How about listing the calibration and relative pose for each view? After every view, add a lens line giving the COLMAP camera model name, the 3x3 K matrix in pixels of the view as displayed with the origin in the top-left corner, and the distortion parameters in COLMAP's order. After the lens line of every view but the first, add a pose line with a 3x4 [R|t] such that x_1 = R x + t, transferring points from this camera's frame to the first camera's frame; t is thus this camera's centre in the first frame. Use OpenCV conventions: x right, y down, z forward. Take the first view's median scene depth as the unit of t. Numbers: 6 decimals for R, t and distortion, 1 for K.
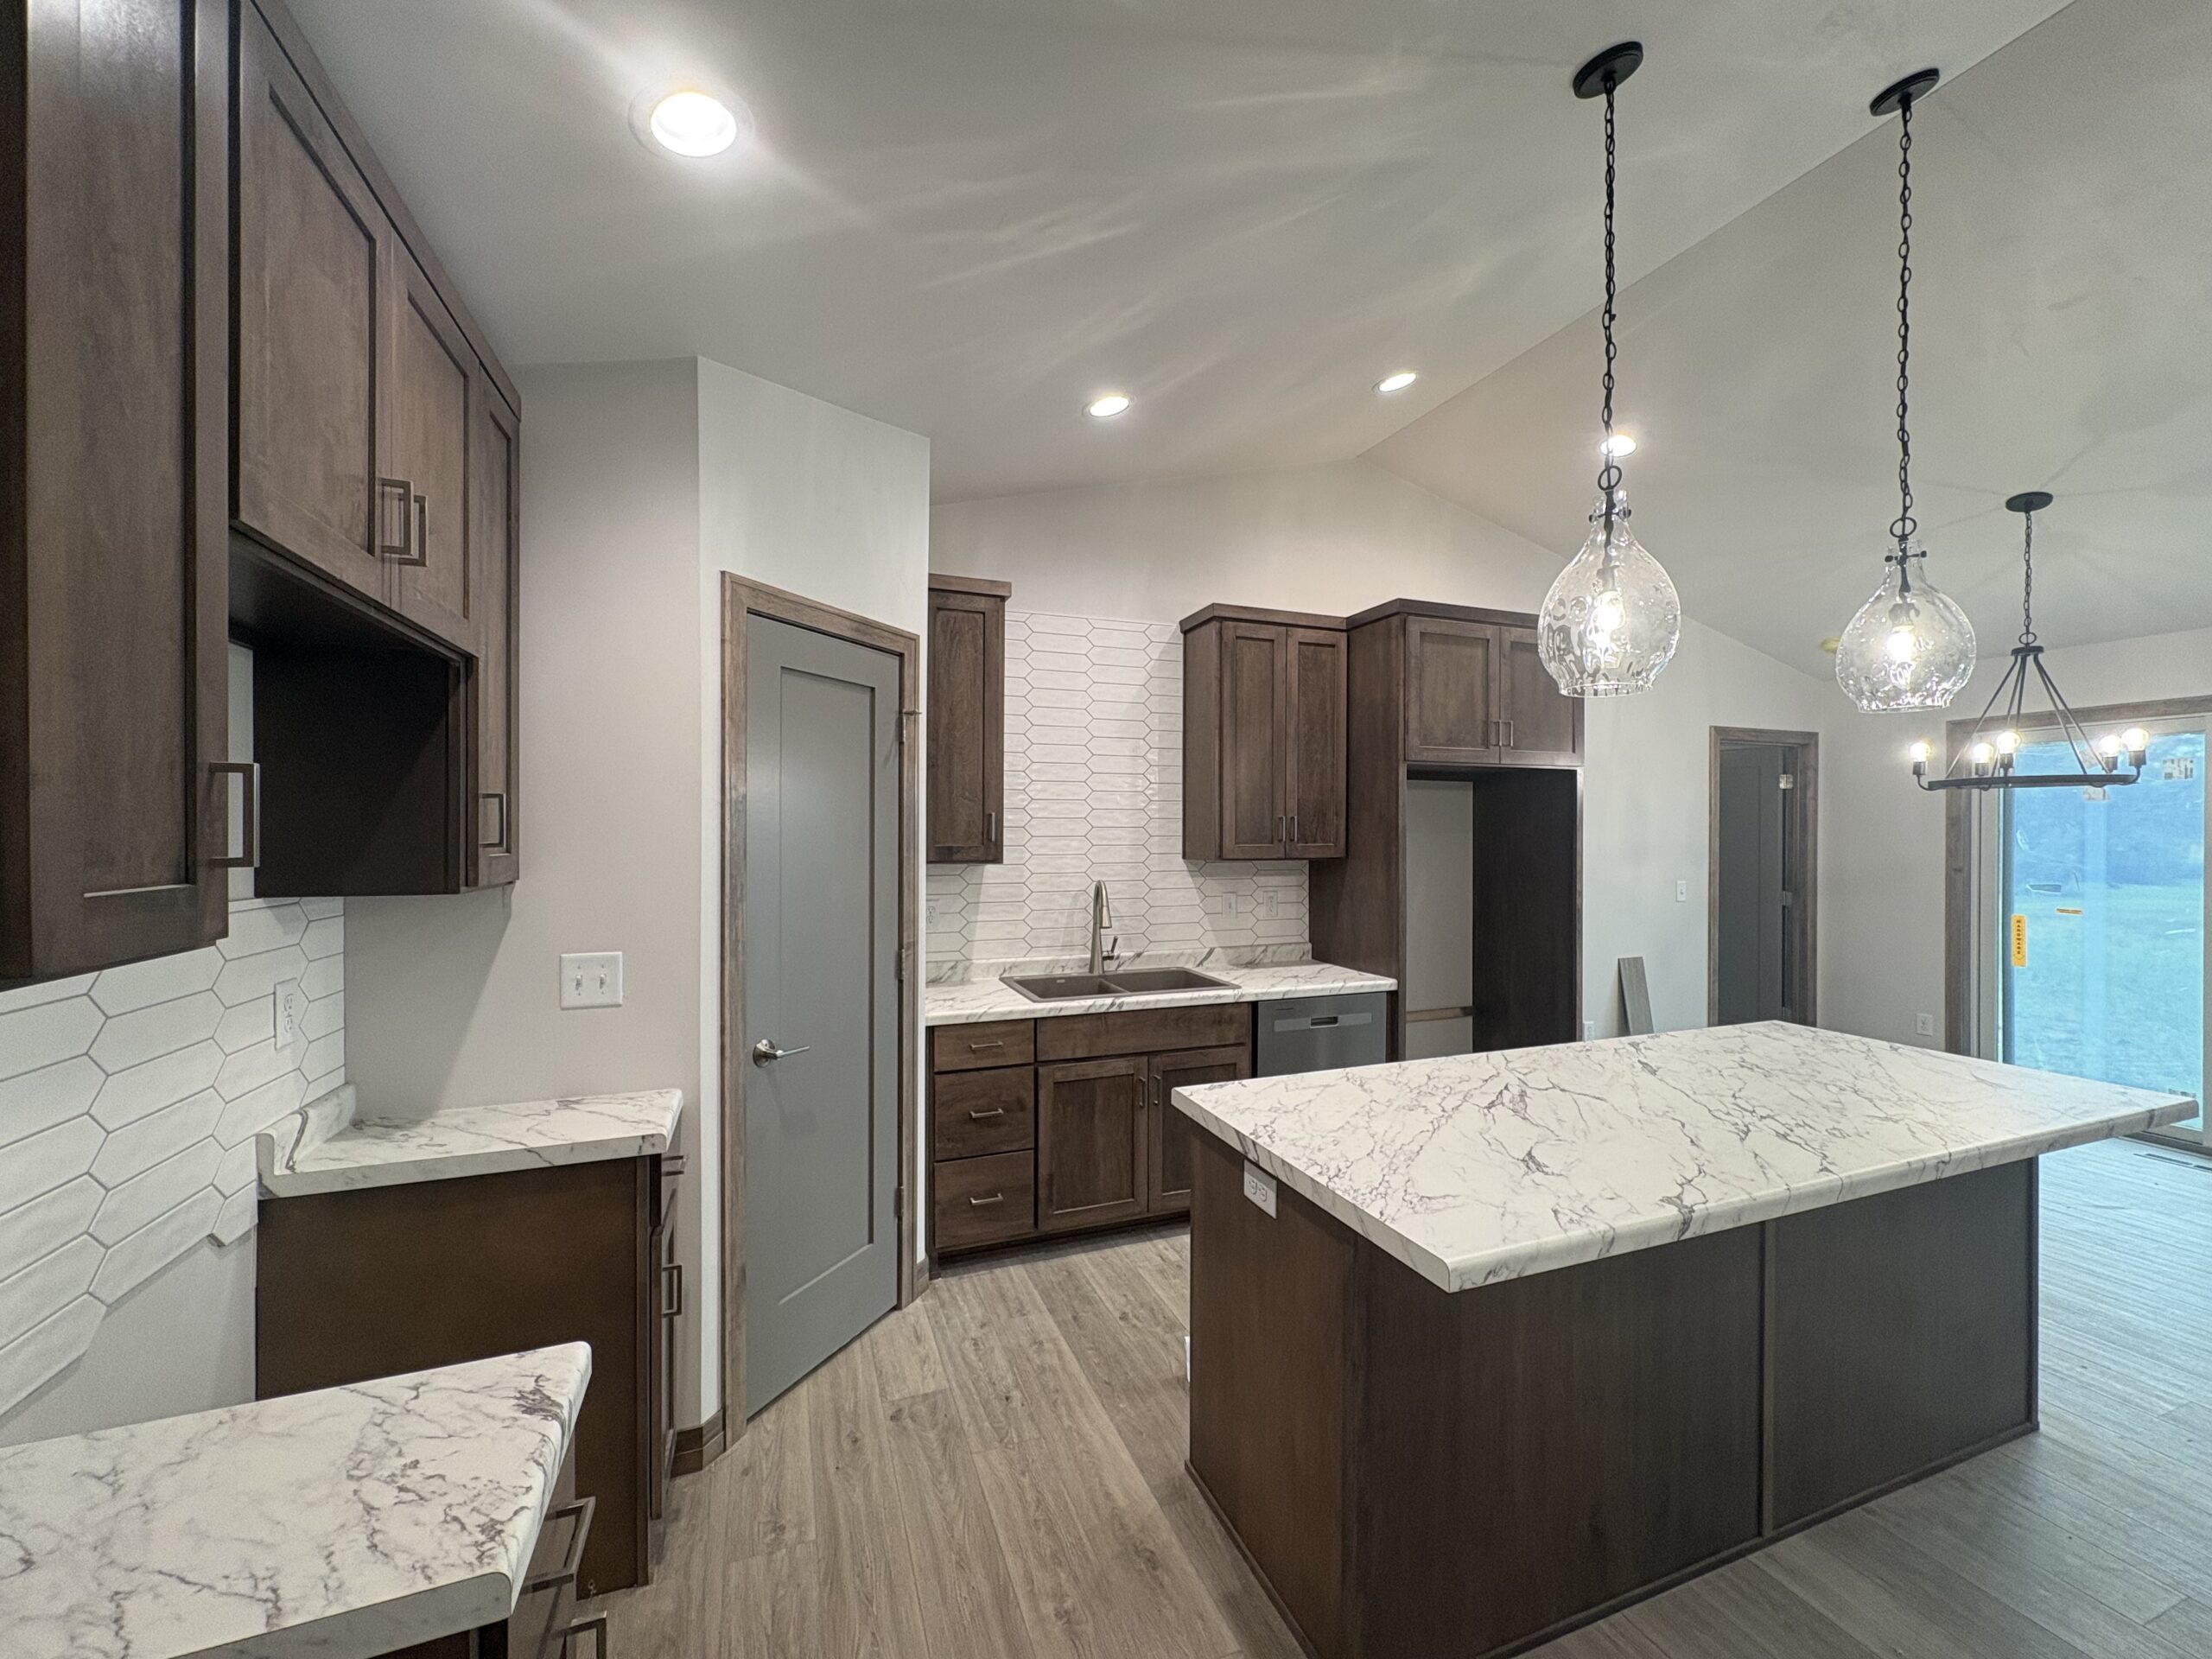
lens RADIAL K [[886.7, 0, 1112.2], [0, 886.7, 832.8], [0, 0, 1]] dist [0.002114, 0.000092]
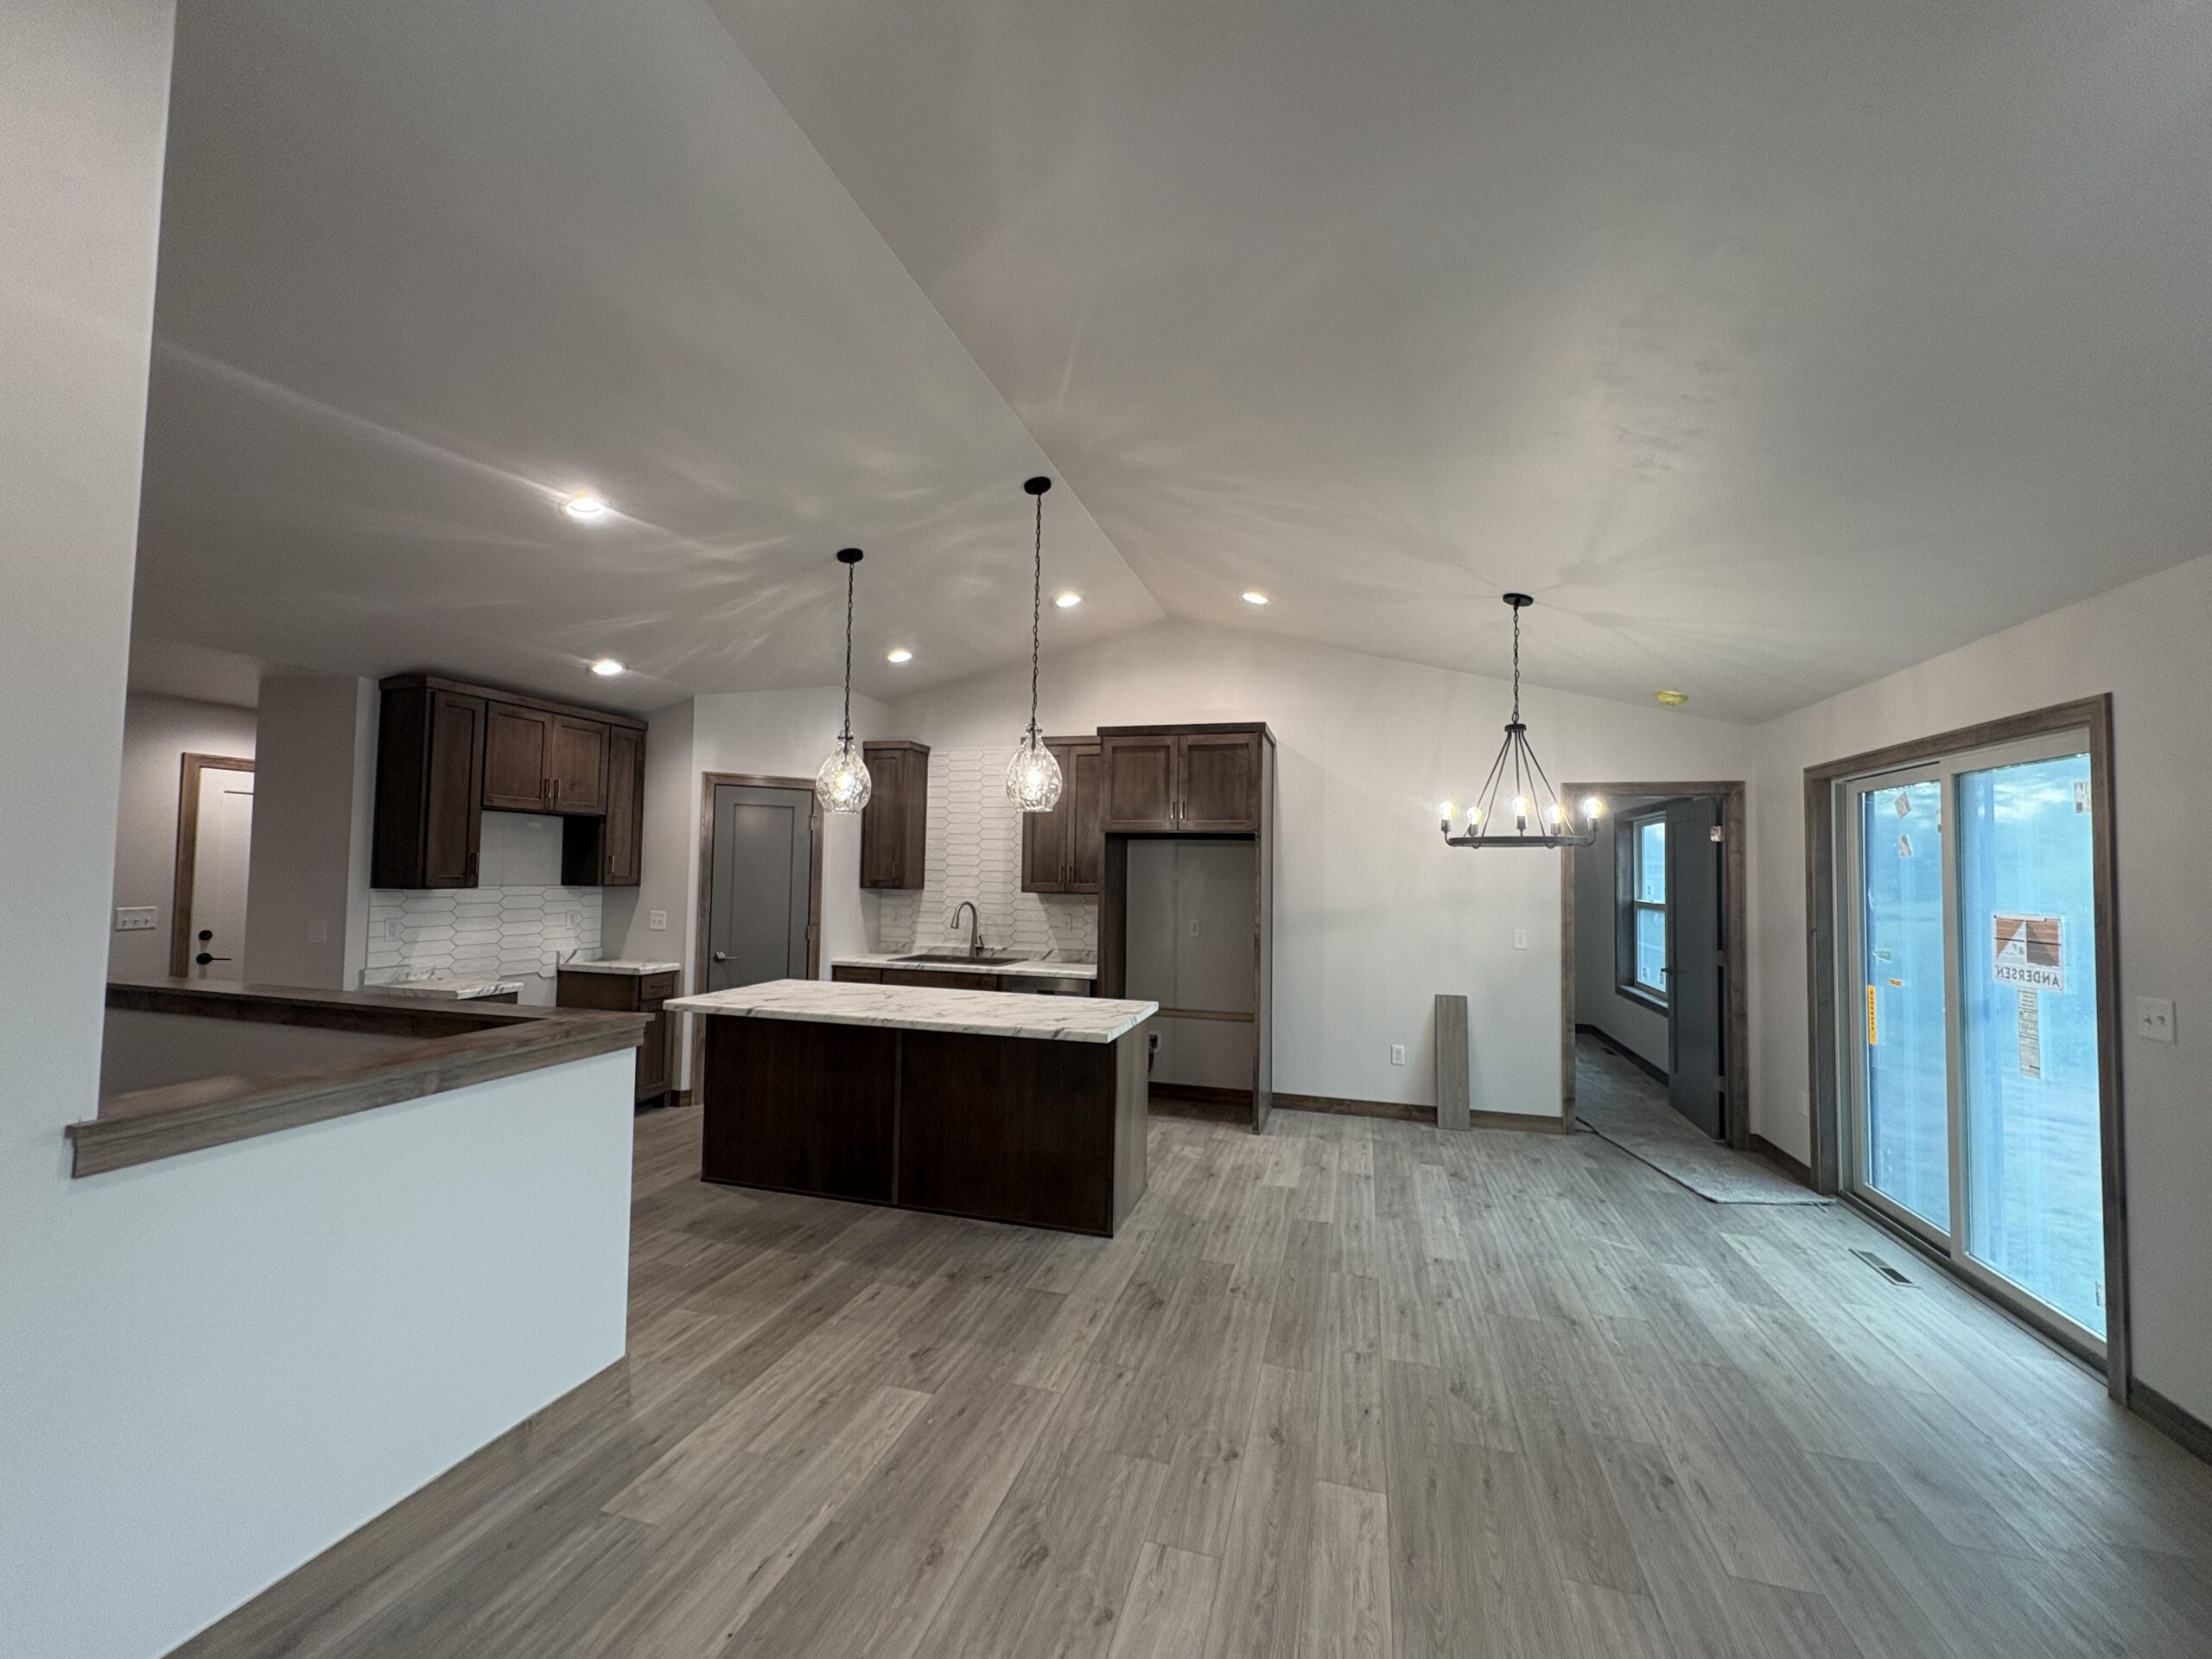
lens RADIAL K [[886.7, 0, 1115.4], [0, 886.7, 835.8], [0, 0, 1]] dist [0.002114, 0.000092]
pose [[0.787913, -0.009077, -0.615720, 1.248258], [-0.018110, 0.999117, -0.037903, -0.013955], [0.615521, 0.041014, 0.787053, -0.190128]]
